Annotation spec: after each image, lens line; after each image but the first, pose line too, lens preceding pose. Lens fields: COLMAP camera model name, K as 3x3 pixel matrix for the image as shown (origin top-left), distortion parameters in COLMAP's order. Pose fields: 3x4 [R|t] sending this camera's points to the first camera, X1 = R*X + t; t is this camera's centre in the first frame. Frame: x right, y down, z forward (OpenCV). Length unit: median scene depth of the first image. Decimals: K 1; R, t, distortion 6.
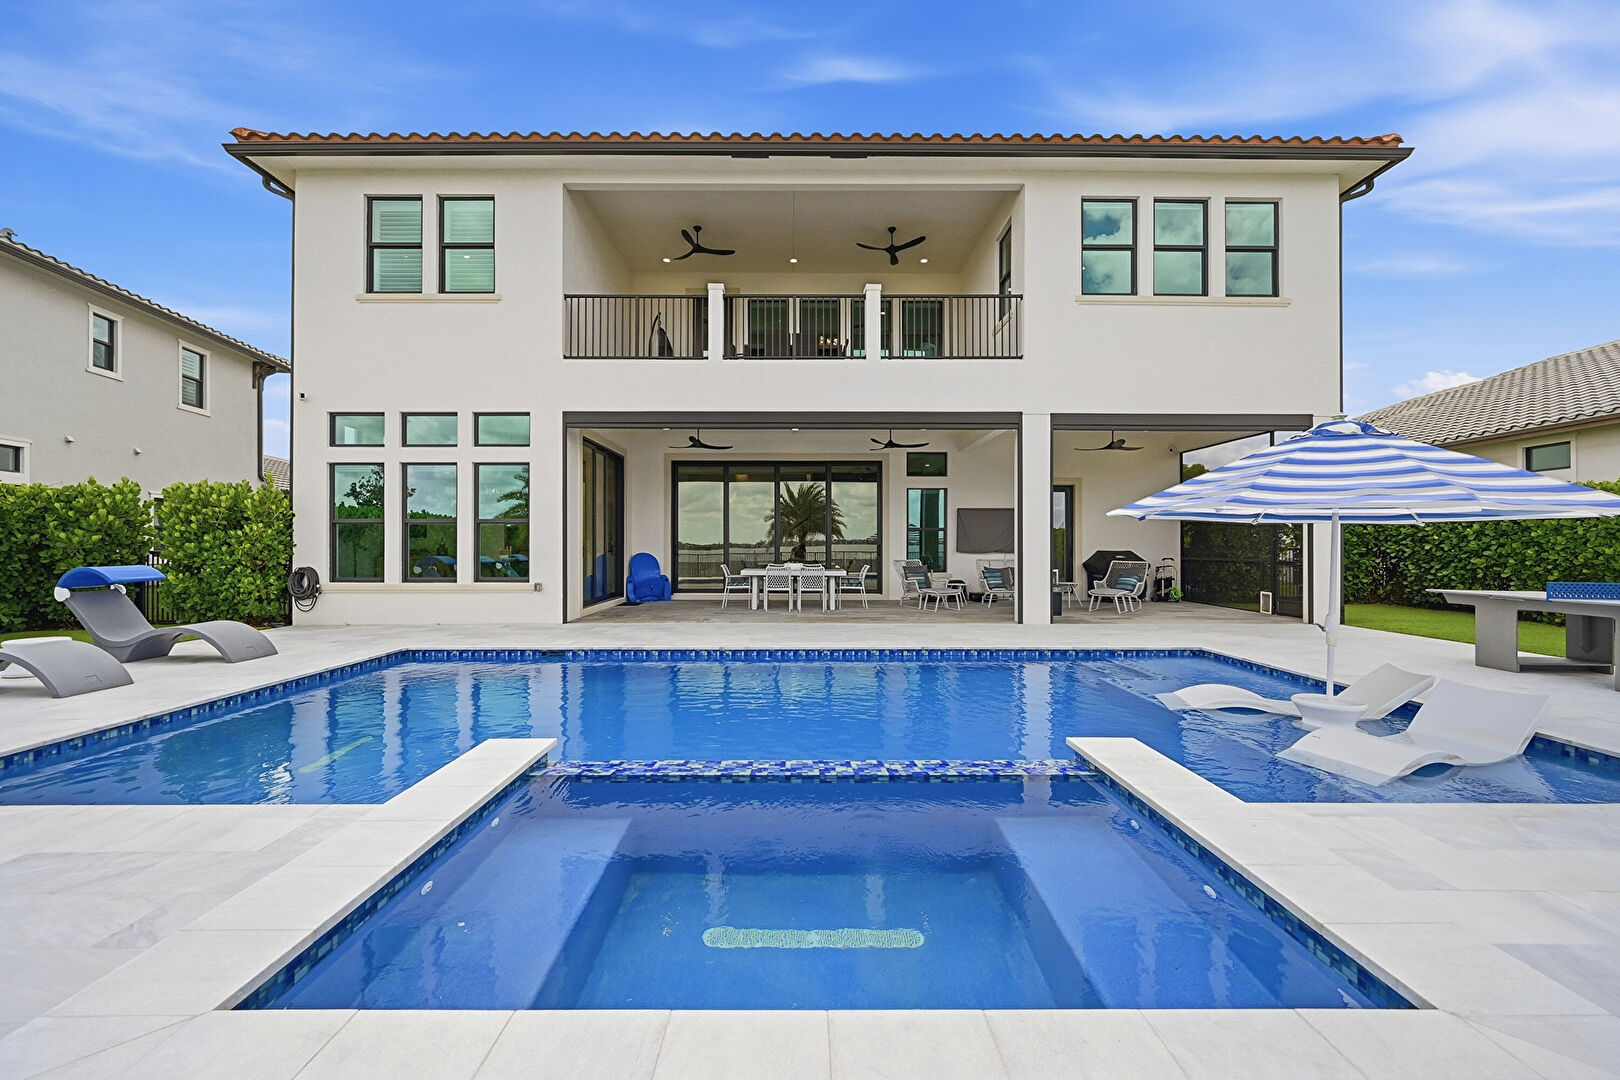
lens RADIAL K [[651.8, 0, 805.7], [0, 651.8, 543.1], [0, 0, 1]] dist [0.002447, 0.000228]
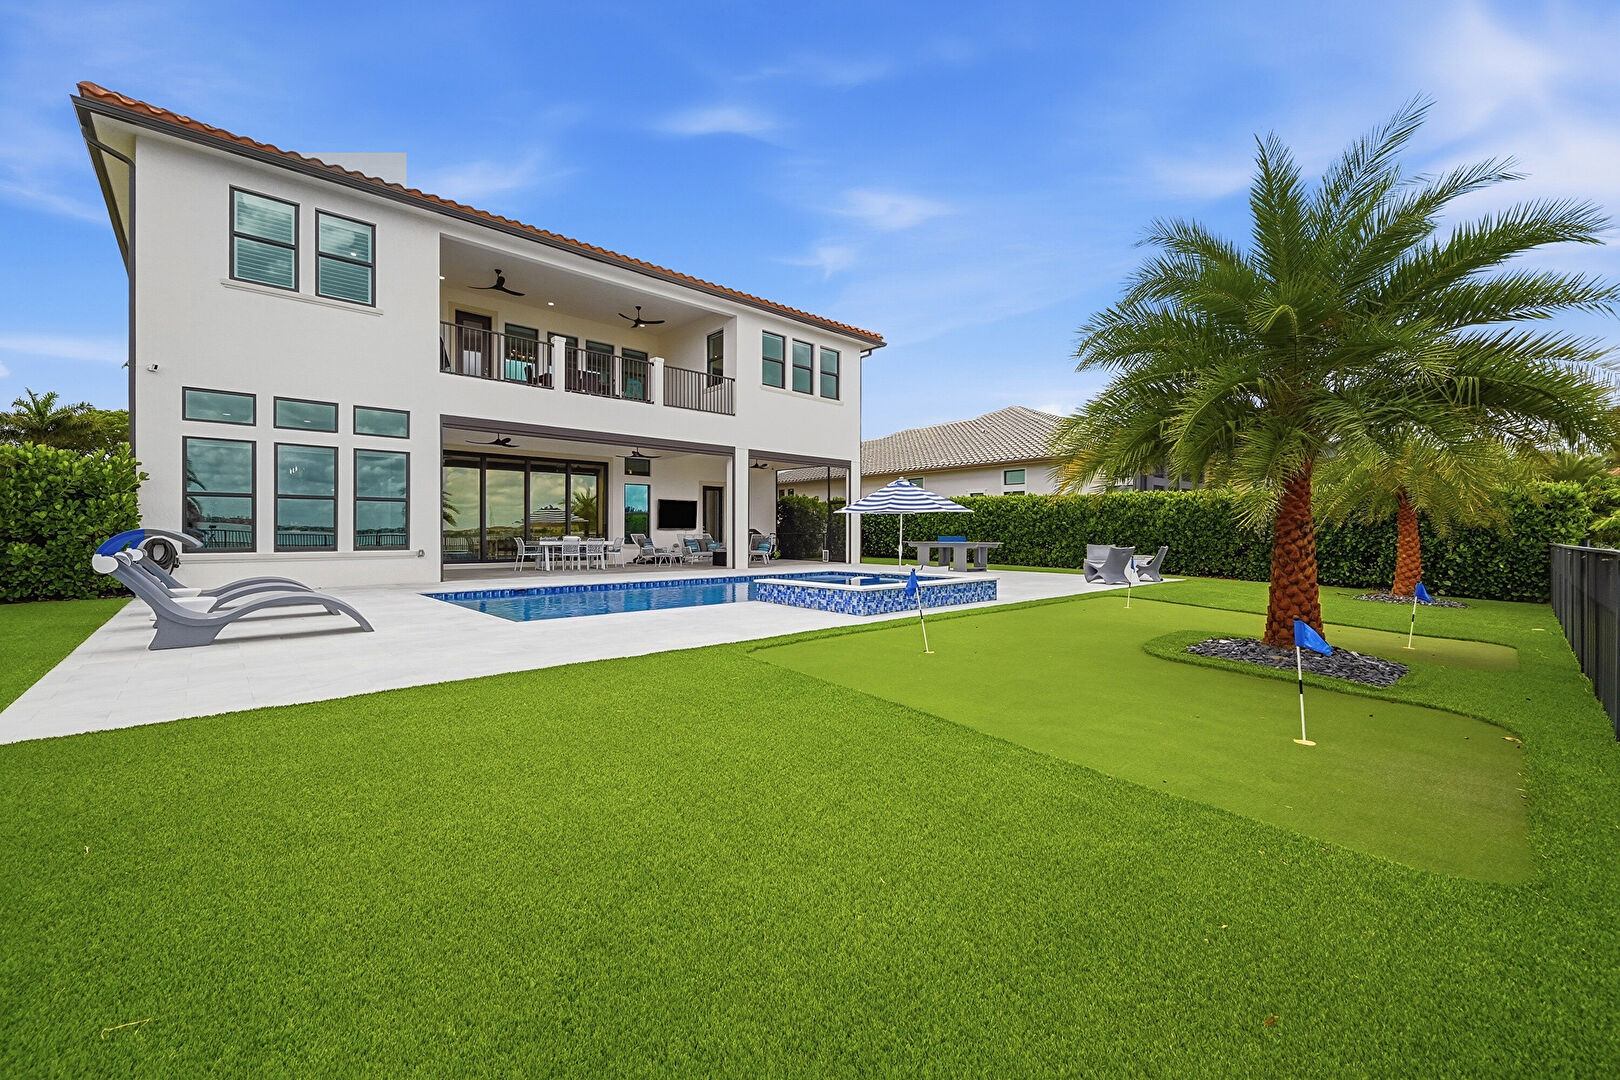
lens RADIAL K [[651.8, 0, 812.3], [0, 651.8, 534.6], [0, 0, 1]] dist [0.002447, 0.000228]
pose [[0.736011, -0.001523, 0.676968, -0.691268], [-0.003726, 0.999973, 0.006300, 0.020244], [-0.676959, -0.007159, 0.735986, -0.414713]]
